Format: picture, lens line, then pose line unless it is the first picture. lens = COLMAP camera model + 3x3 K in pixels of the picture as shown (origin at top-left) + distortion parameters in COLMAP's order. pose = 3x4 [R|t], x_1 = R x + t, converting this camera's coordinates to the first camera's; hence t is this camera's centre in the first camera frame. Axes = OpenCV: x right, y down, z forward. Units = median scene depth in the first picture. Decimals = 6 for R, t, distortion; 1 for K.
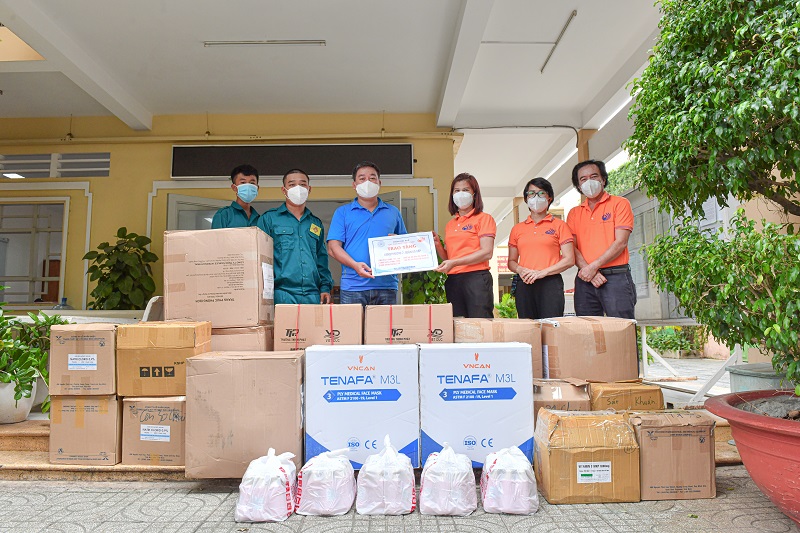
lens RADIAL K [[588.5, 0, 398.1], [0, 588.5, 265.8], [0, 0, 1]] dist [-0.039509, -0.000201]
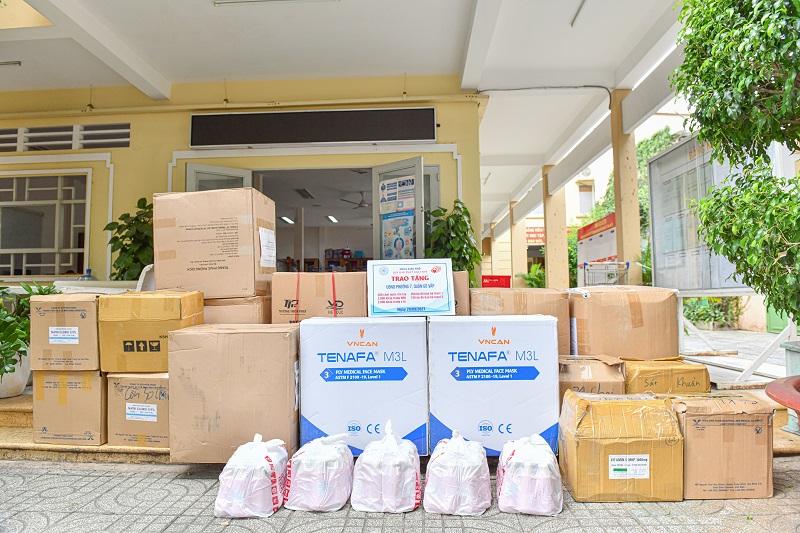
lens RADIAL K [[561.2, 0, 398.5], [0, 561.2, 269.1], [0, 0, 1]] dist [-0.043998, -0.006172]
pose [[0.998134, -0.002797, -0.060993, 0.042985], [0.005968, 0.998636, 0.051866, 0.018048], [0.060765, -0.052134, 0.996790, 0.163328]]
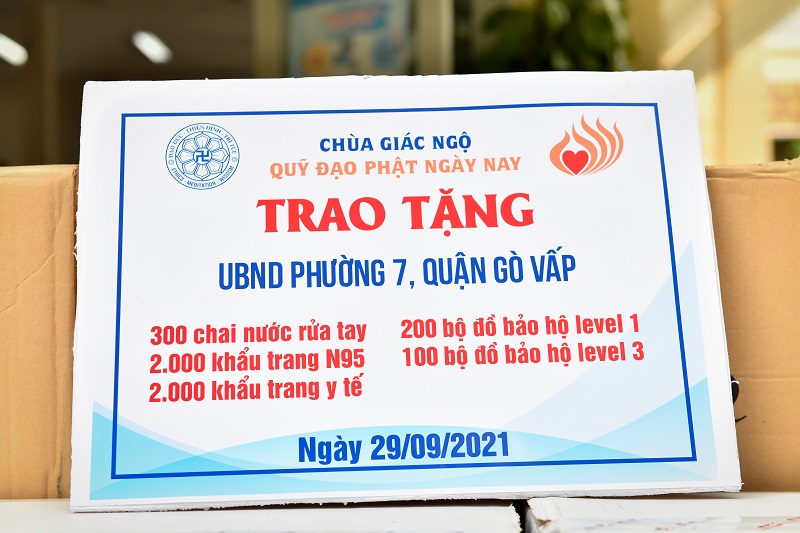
lens RADIAL K [[1613.8, 0, 400.1], [0, 1613.8, 266.5], [0, 0, 1]] dist [-0.004564, 0.000000]
pose [[0.999339, -0.000375, -0.036345, 0.008023], [0.003487, 0.996325, 0.085581, 0.084895], [0.036180, -0.085652, 0.995668, 1.007360]]
